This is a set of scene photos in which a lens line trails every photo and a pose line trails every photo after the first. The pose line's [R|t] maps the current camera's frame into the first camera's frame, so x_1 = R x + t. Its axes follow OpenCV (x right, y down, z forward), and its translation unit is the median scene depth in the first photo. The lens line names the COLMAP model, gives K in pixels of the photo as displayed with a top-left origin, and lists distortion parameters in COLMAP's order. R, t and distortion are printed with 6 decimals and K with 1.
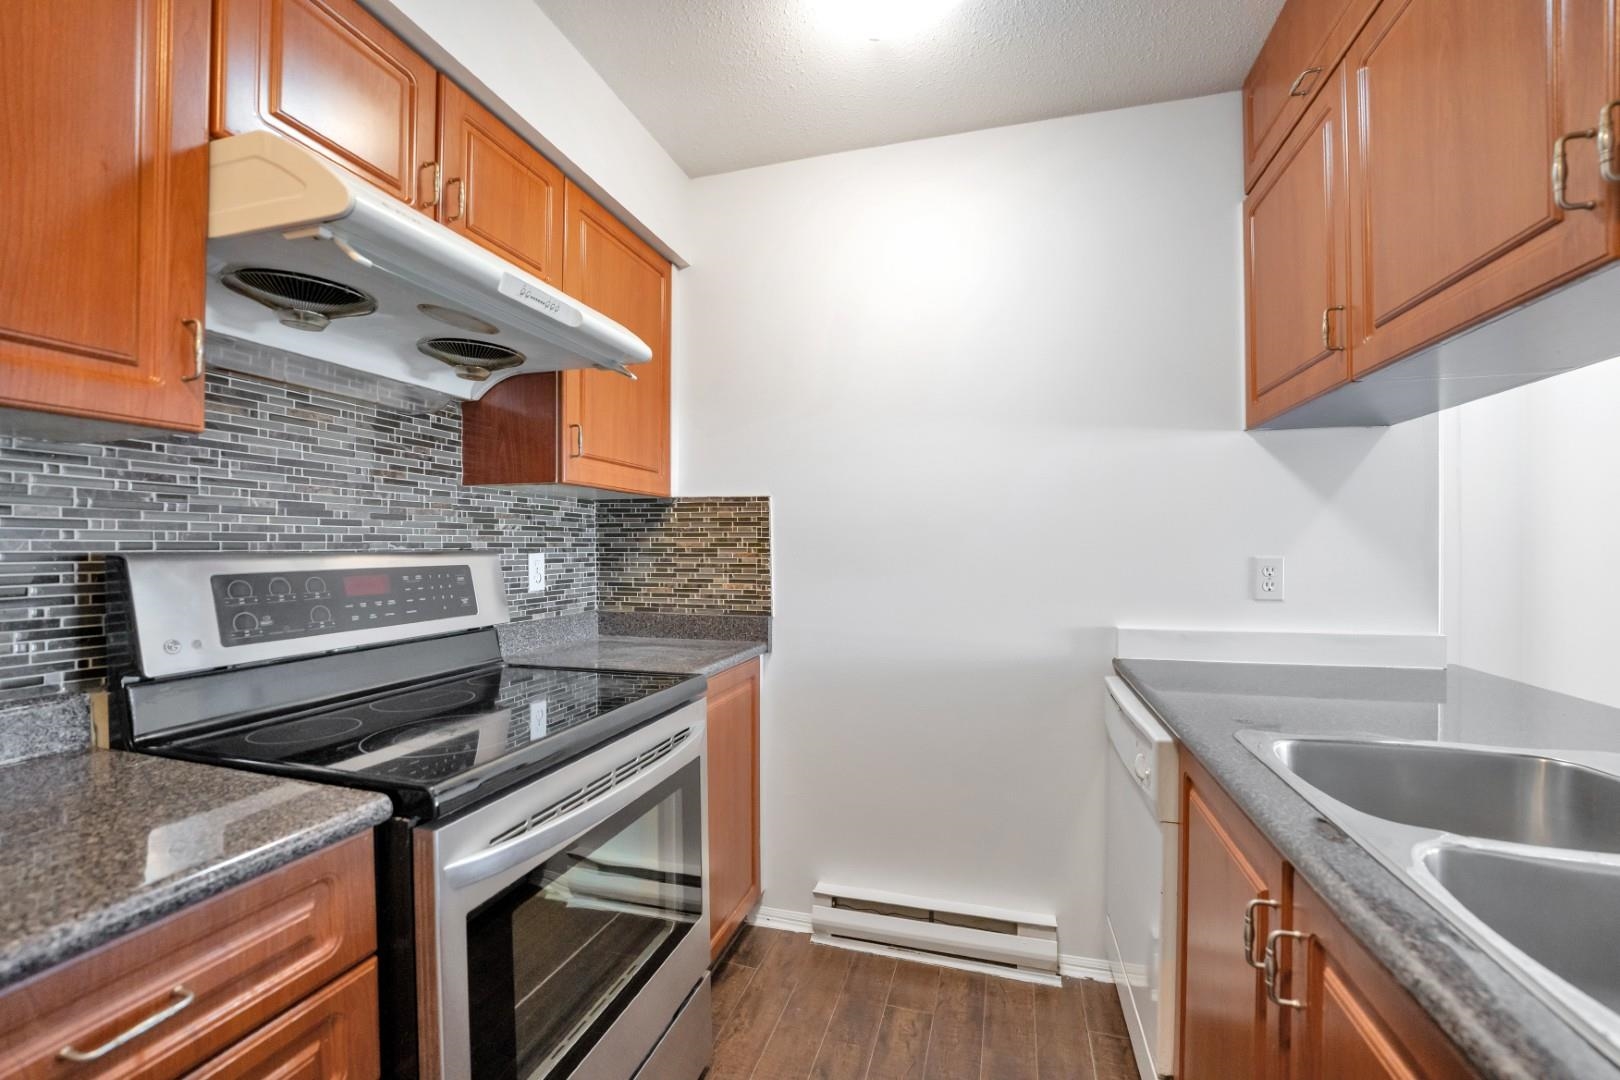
lens RADIAL K [[652.5, 0, 809.4], [0, 652.5, 549.1], [0, 0, 1]] dist [-0.027315, 0.000238]
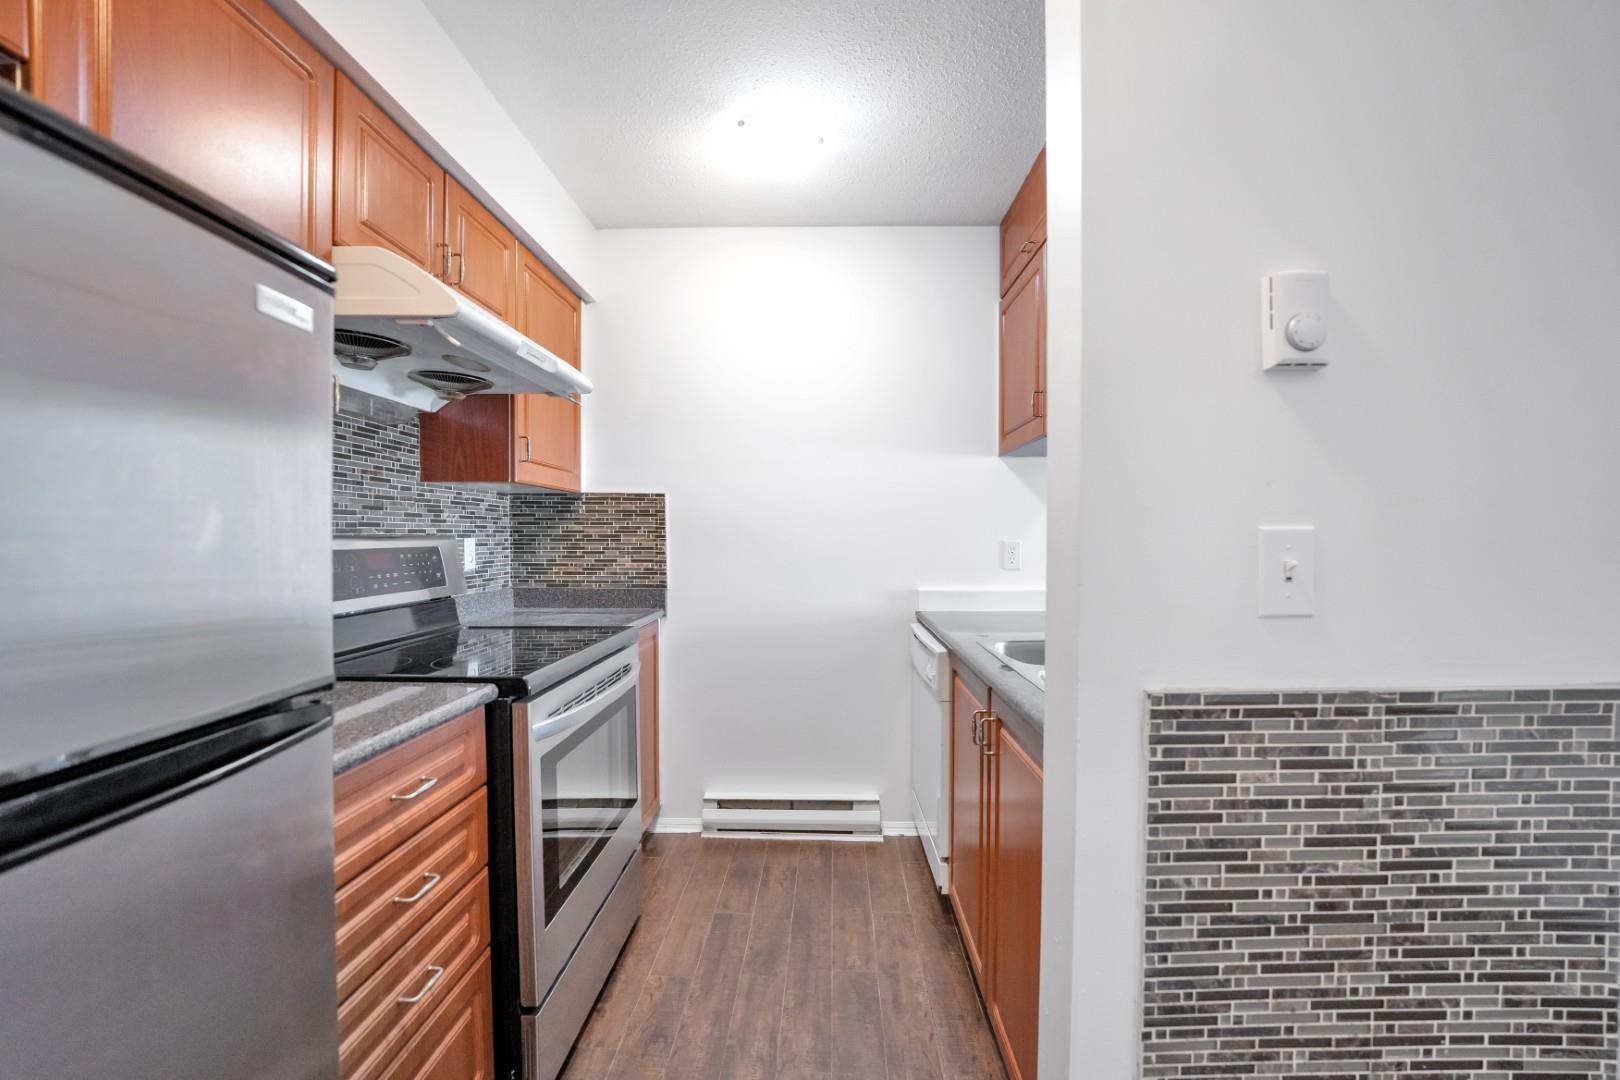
lens RADIAL K [[650.5, 0, 808.2], [0, 650.5, 547.7], [0, 0, 1]] dist [-0.034391, 0.007196]
pose [[0.966481, -0.002316, 0.256728, -0.149879], [-0.001506, 0.999891, 0.014690, 0.006845], [-0.256734, -0.014585, 0.966372, -0.371268]]
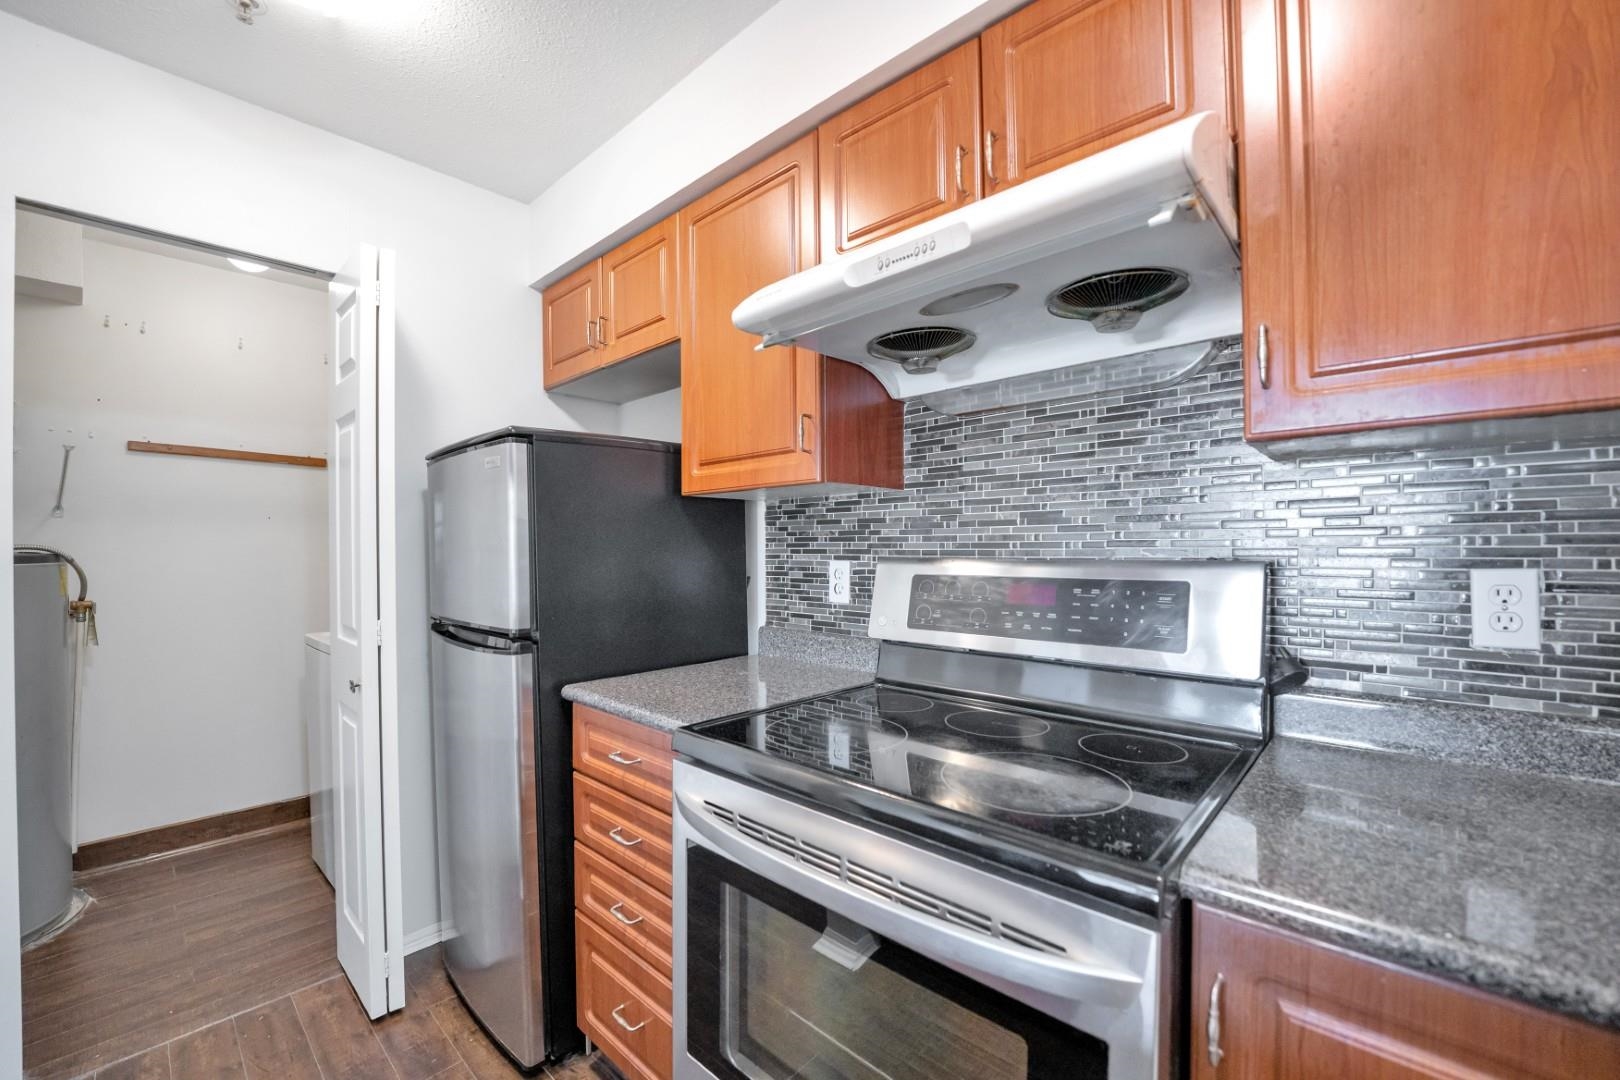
lens RADIAL K [[652.5, 0, 809.4], [0, 652.5, 549.1], [0, 0, 1]] dist [-0.027315, 0.000238]
pose [[-0.445449, 0.007240, -0.895278, 0.269475], [0.003431, 0.999974, 0.006379, -0.015626], [0.895301, -0.000230, -0.445462, 0.914829]]
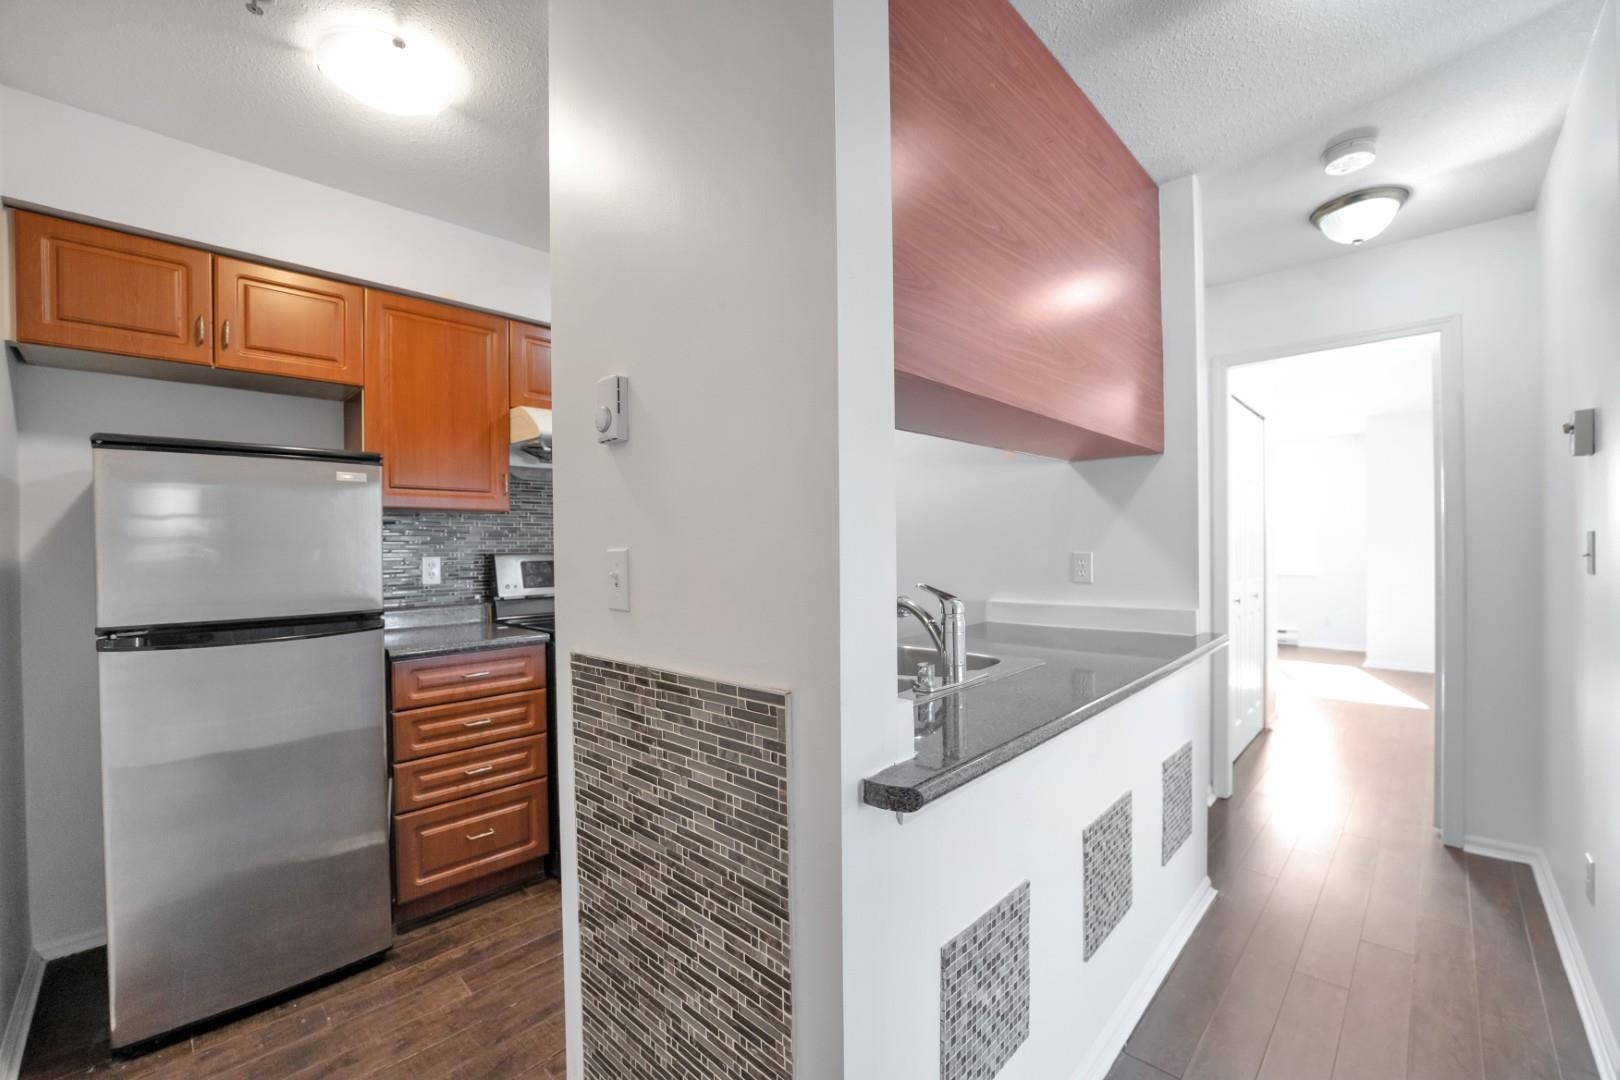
lens RADIAL K [[645.2, 0, 806.6], [0, 645.2, 552.6], [0, 0, 1]] dist [-0.022596, 0.000173]
pose [[0.890334, -0.004897, -0.455282, 0.858767], [0.008436, 0.999948, 0.005741, -0.000282], [0.455230, -0.008952, 0.890329, -0.538978]]
